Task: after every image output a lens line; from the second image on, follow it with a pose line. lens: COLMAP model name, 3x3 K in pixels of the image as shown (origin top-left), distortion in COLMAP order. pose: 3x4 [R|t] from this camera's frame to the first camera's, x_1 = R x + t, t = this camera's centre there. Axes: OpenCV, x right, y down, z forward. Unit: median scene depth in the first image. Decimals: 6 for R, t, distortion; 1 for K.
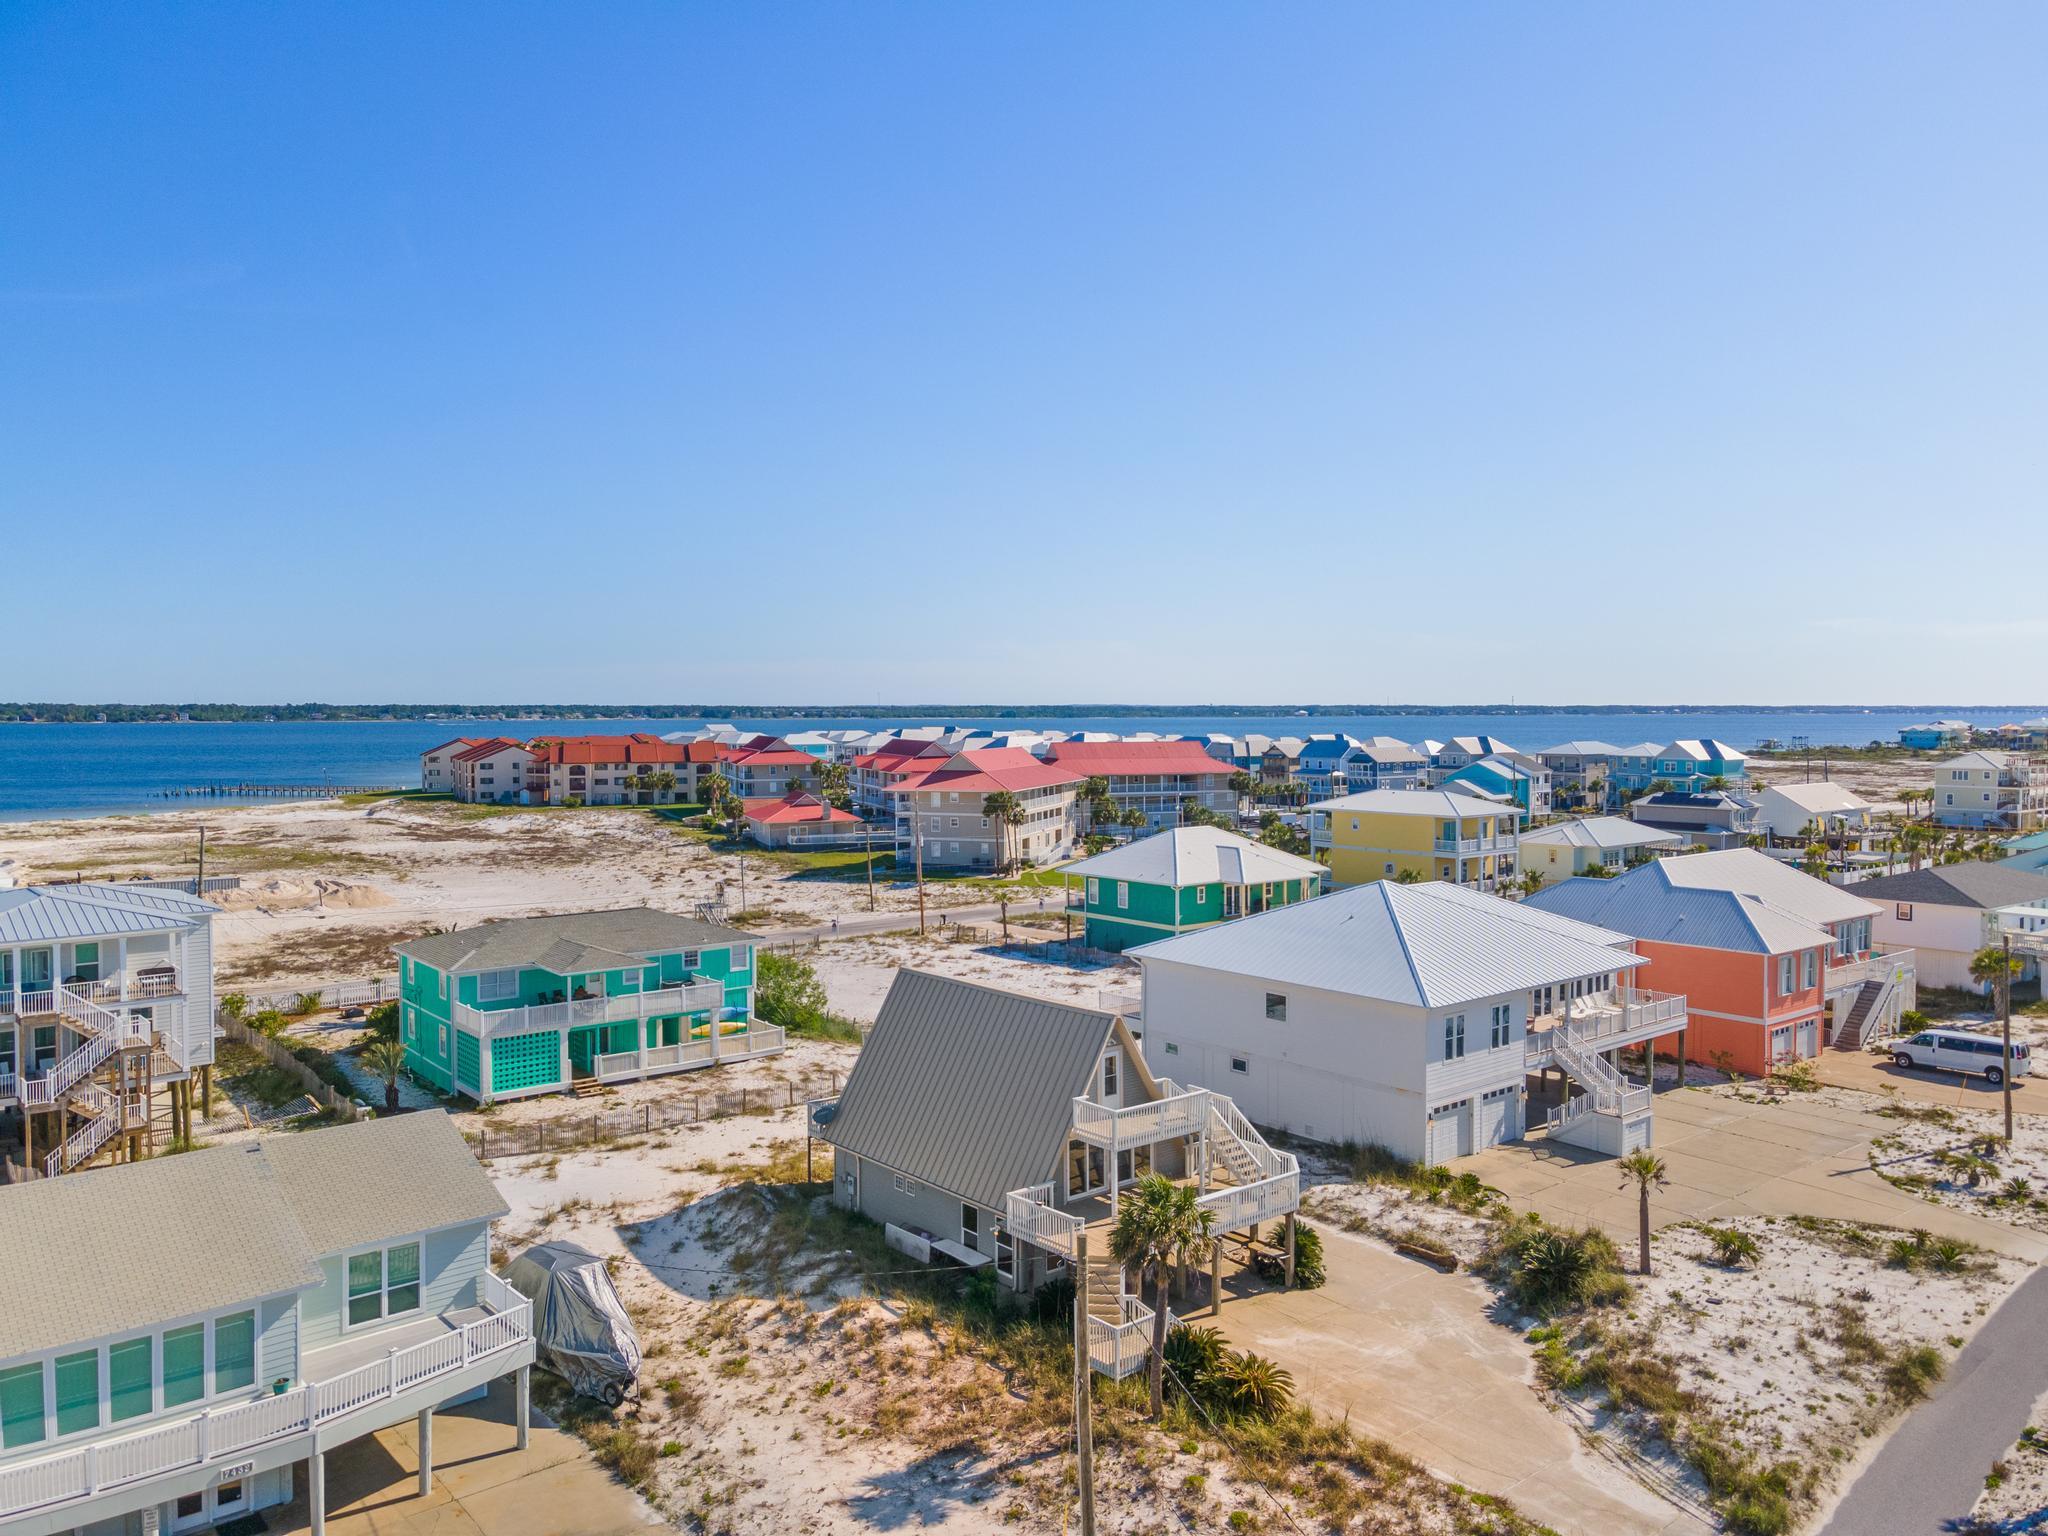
lens RADIAL K [[1482.7, 0, 1012.9], [0, 1482.7, 772.4], [0, 0, 1]] dist [0.036210, 0.014585]
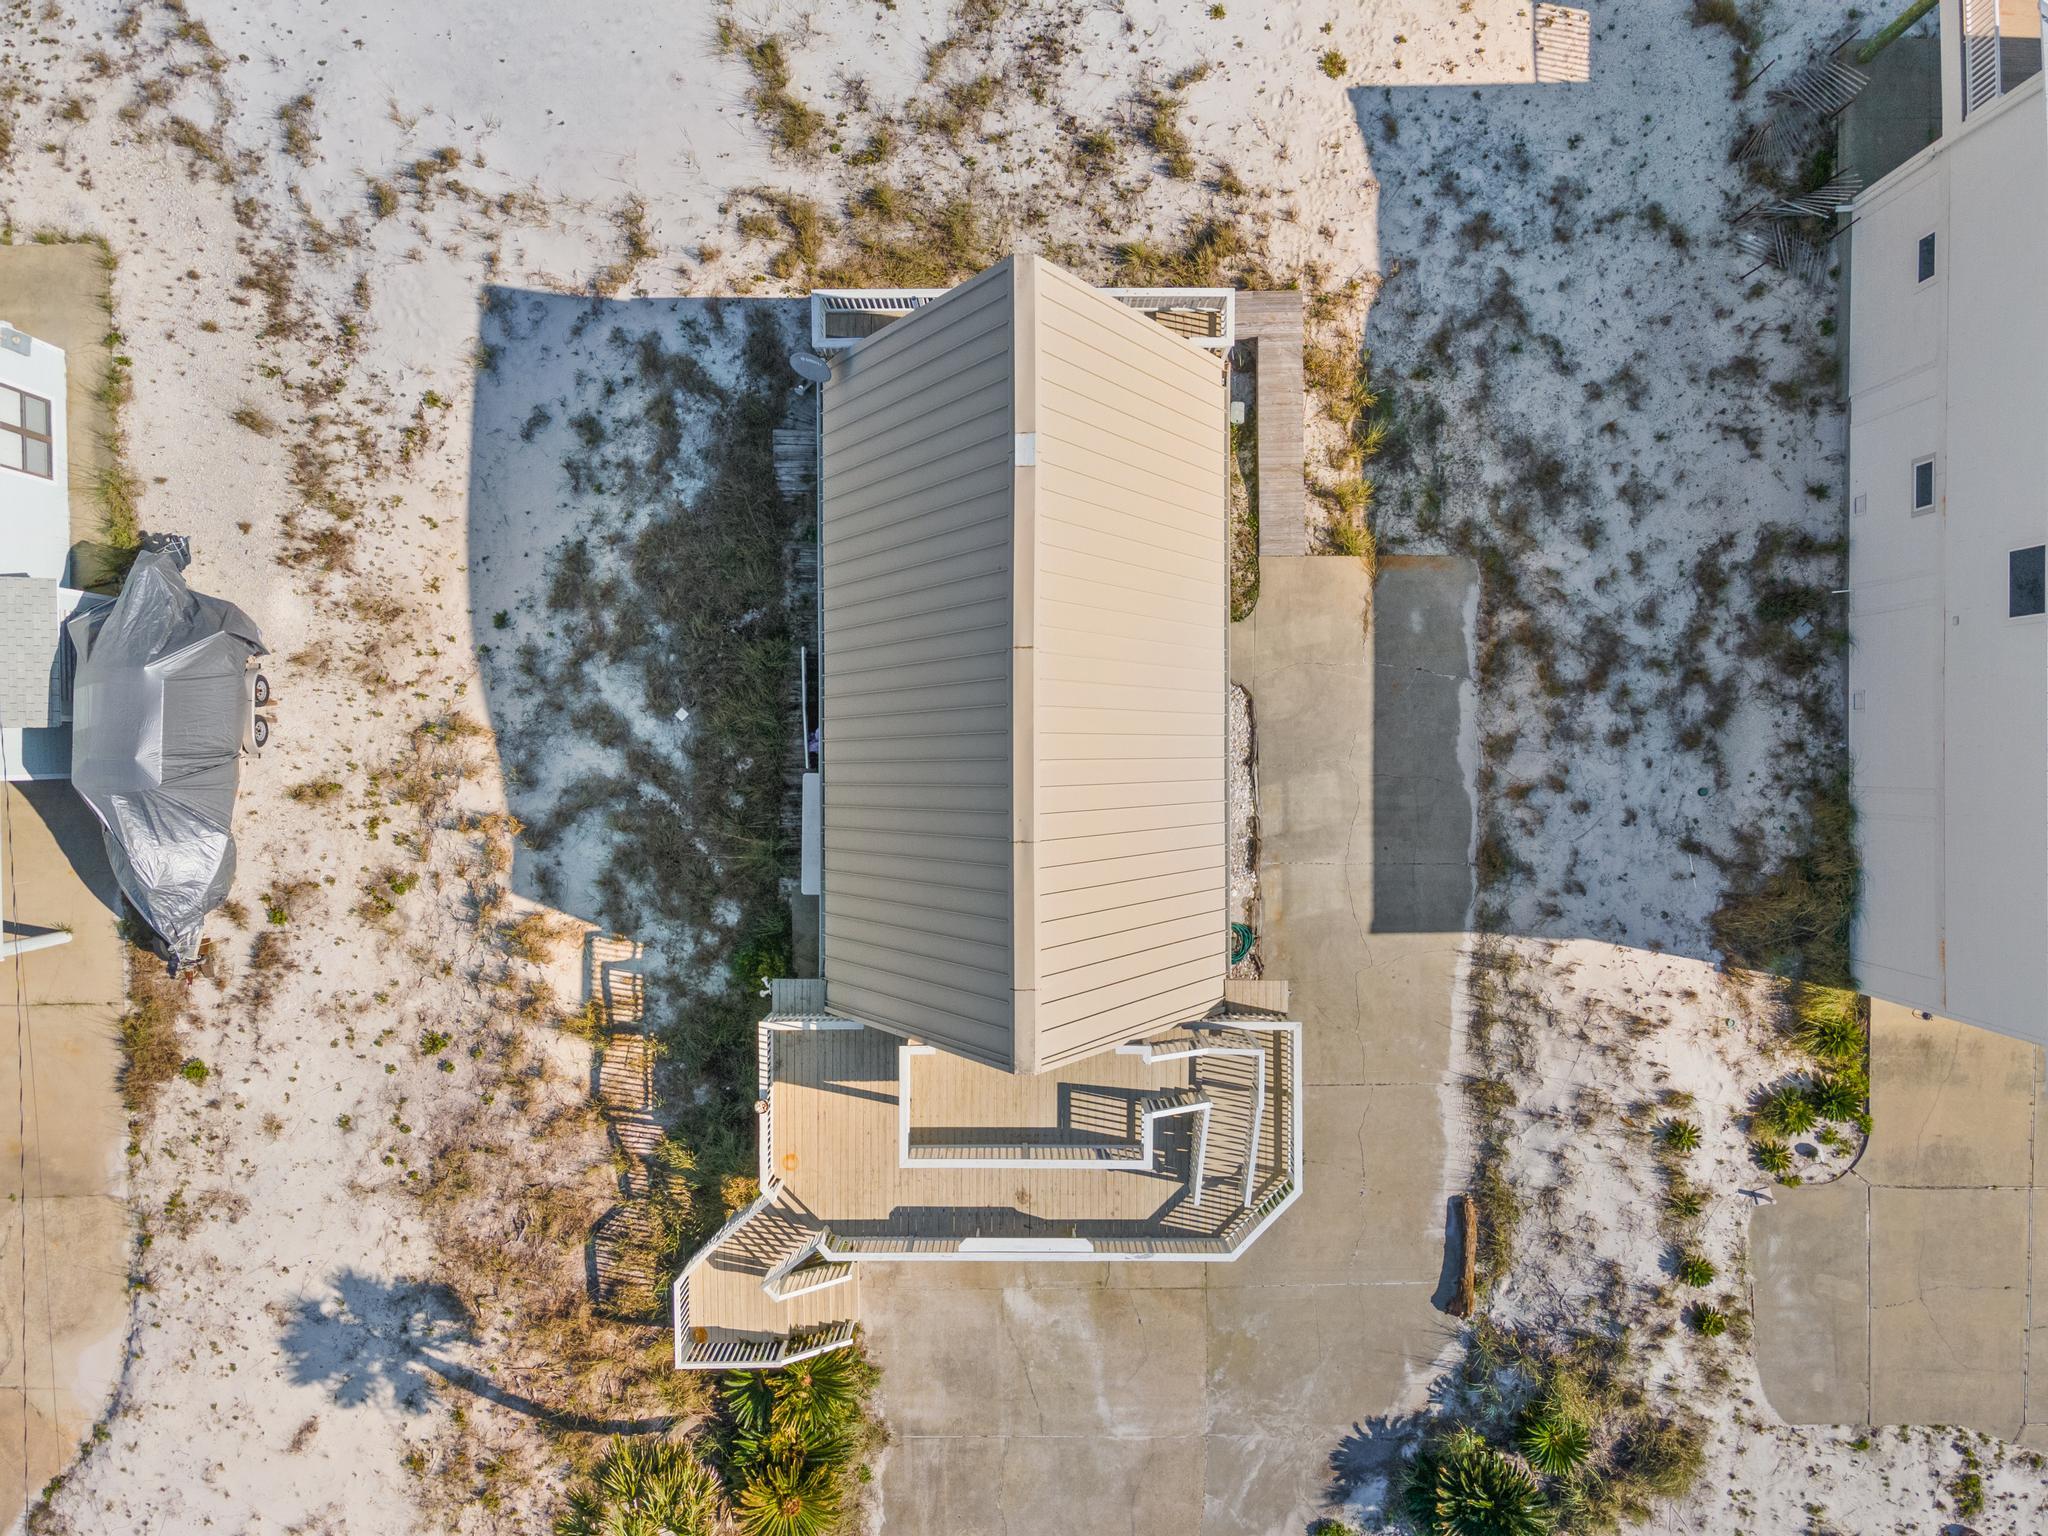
lens RADIAL K [[1482.7, 0, 1043.1], [0, 1482.7, 771.3], [0, 0, 1]] dist [0.036210, 0.014585]
pose [[0.772362, 0.635139, 0.007424, 0.012236], [-0.027908, 0.022257, 0.999363, -0.237200], [0.634569, -0.772077, 0.034915, 0.853565]]
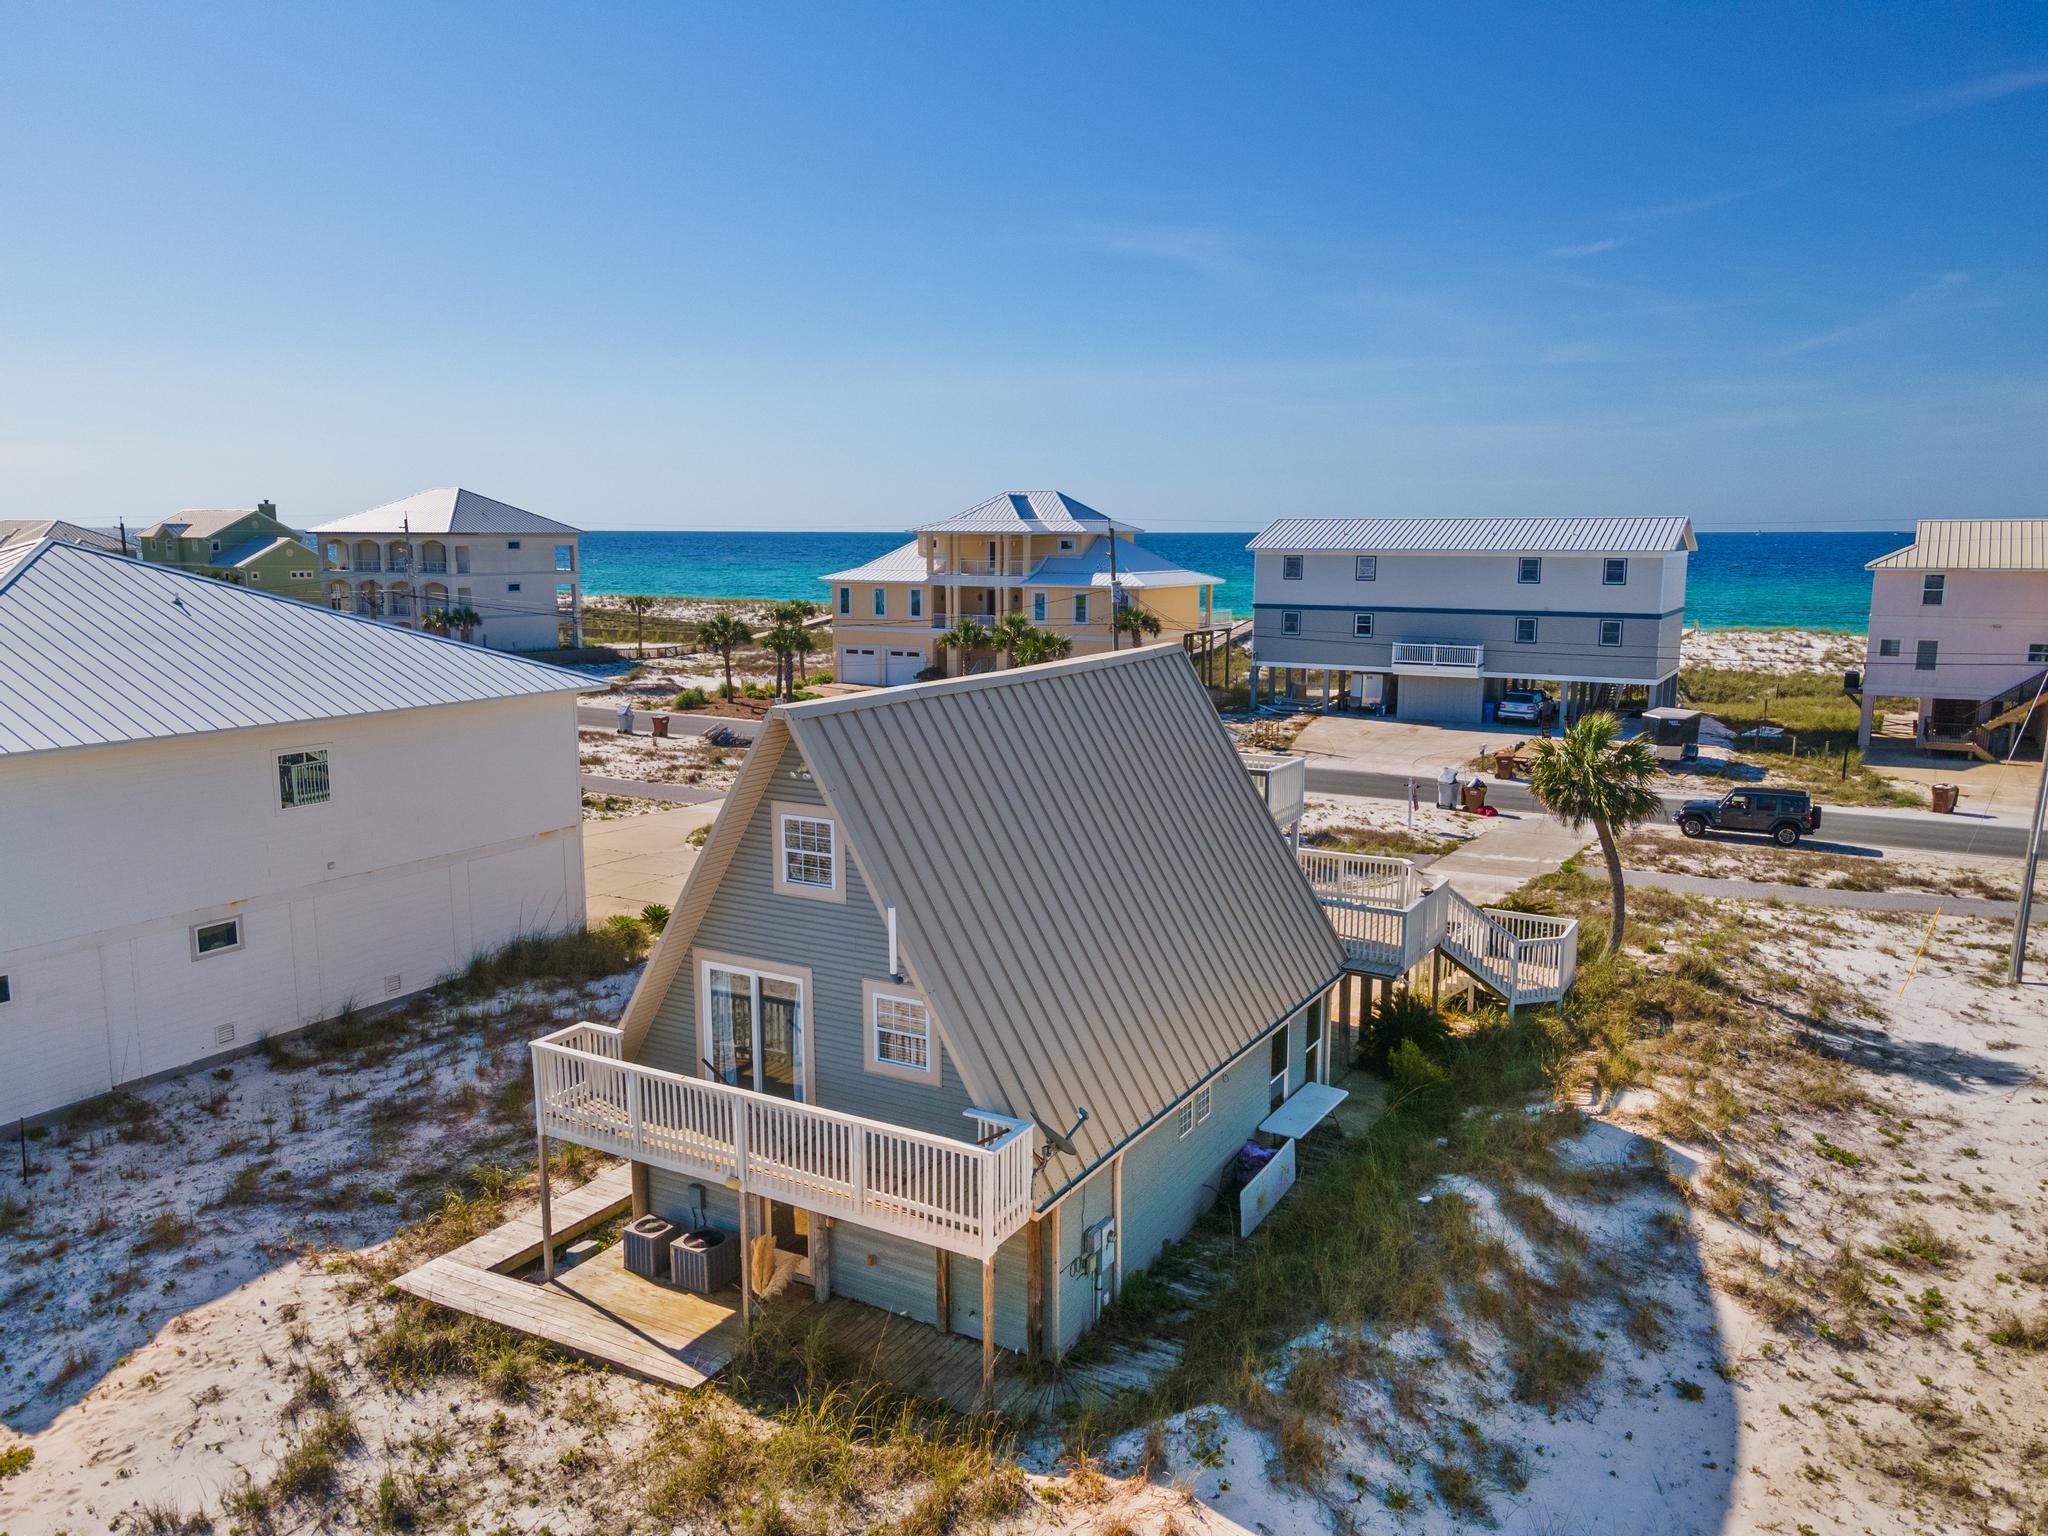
lens RADIAL K [[1482.7, 0, 1020.2], [0, 1482.7, 774.2], [0, 0, 1]] dist [0.036210, 0.014585]
pose [[-0.340445, -0.153585, 0.927636, -0.384687], [0.037520, 0.983565, 0.176615, 0.085543], [-0.939516, 0.094933, -0.329087, 1.017443]]
